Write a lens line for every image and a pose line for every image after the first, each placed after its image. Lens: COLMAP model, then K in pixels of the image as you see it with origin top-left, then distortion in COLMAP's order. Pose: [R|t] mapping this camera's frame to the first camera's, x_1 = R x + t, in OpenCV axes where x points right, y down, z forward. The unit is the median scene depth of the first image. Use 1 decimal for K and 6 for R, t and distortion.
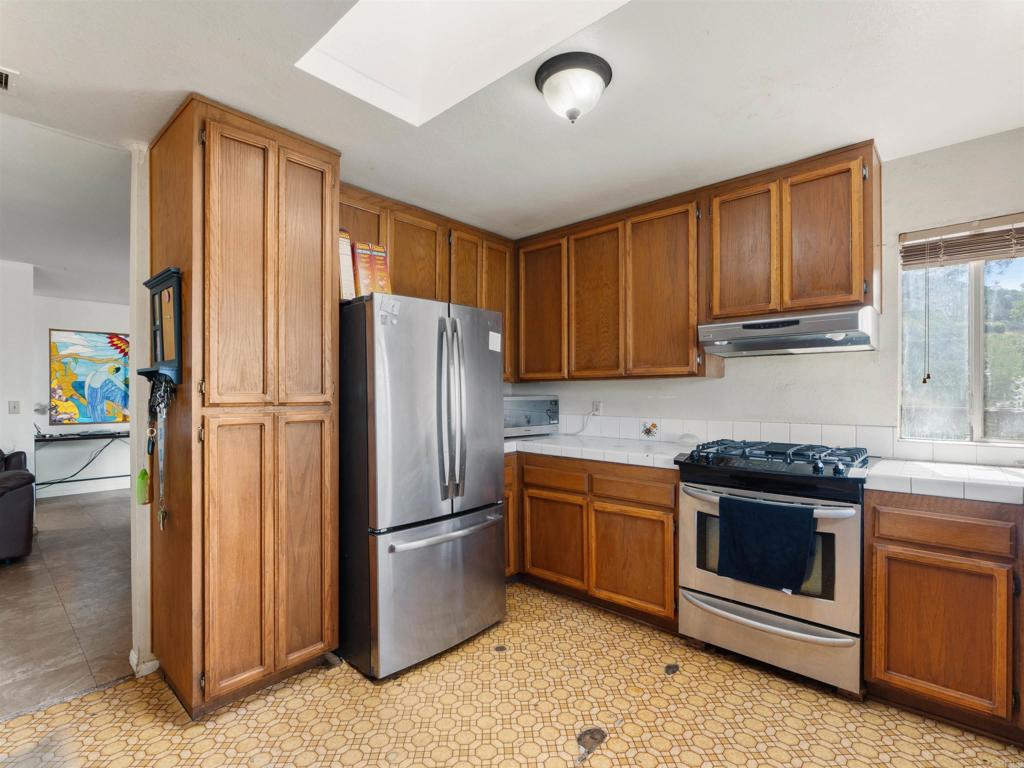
lens RADIAL K [[496.1, 0, 514.0], [0, 496.1, 393.3], [0, 0, 1]] dist [-0.002001, 0.000361]
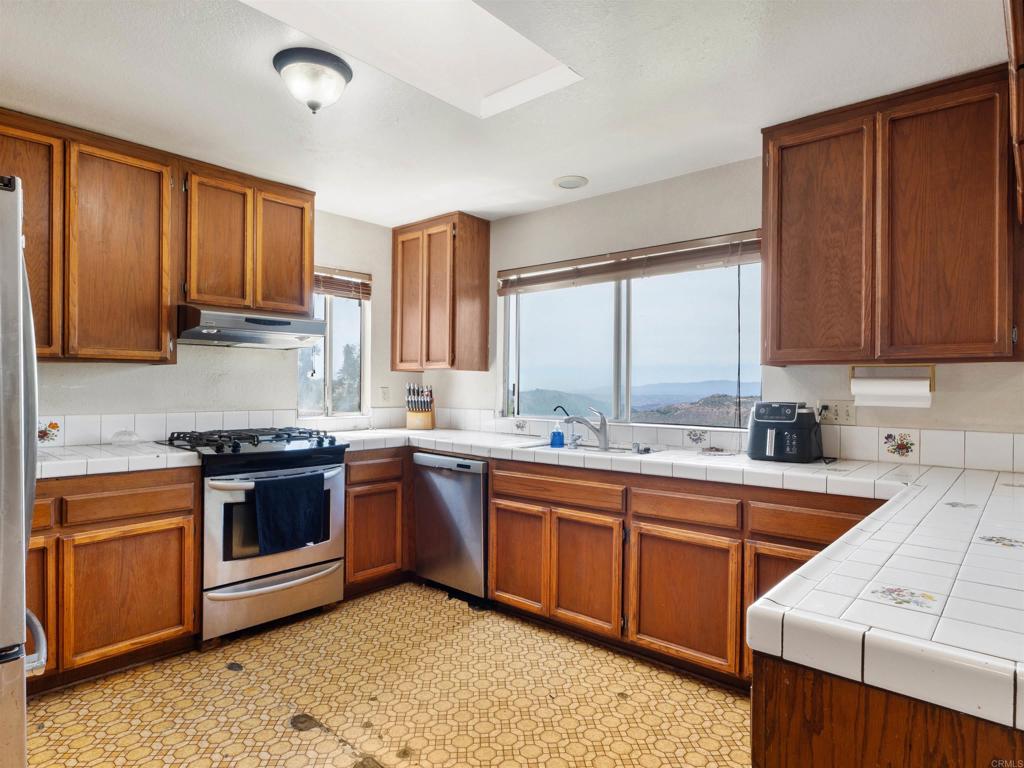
lens RADIAL K [[596.6, 0, 513.3], [0, 596.6, 385.0], [0, 0, 1]] dist [0.000253, 0.001800]
pose [[-0.011170, 0.001990, 0.999936, -0.821448], [-0.006313, 0.999978, -0.002060, 0.003596], [-0.999918, -0.006336, -0.011157, 0.451591]]
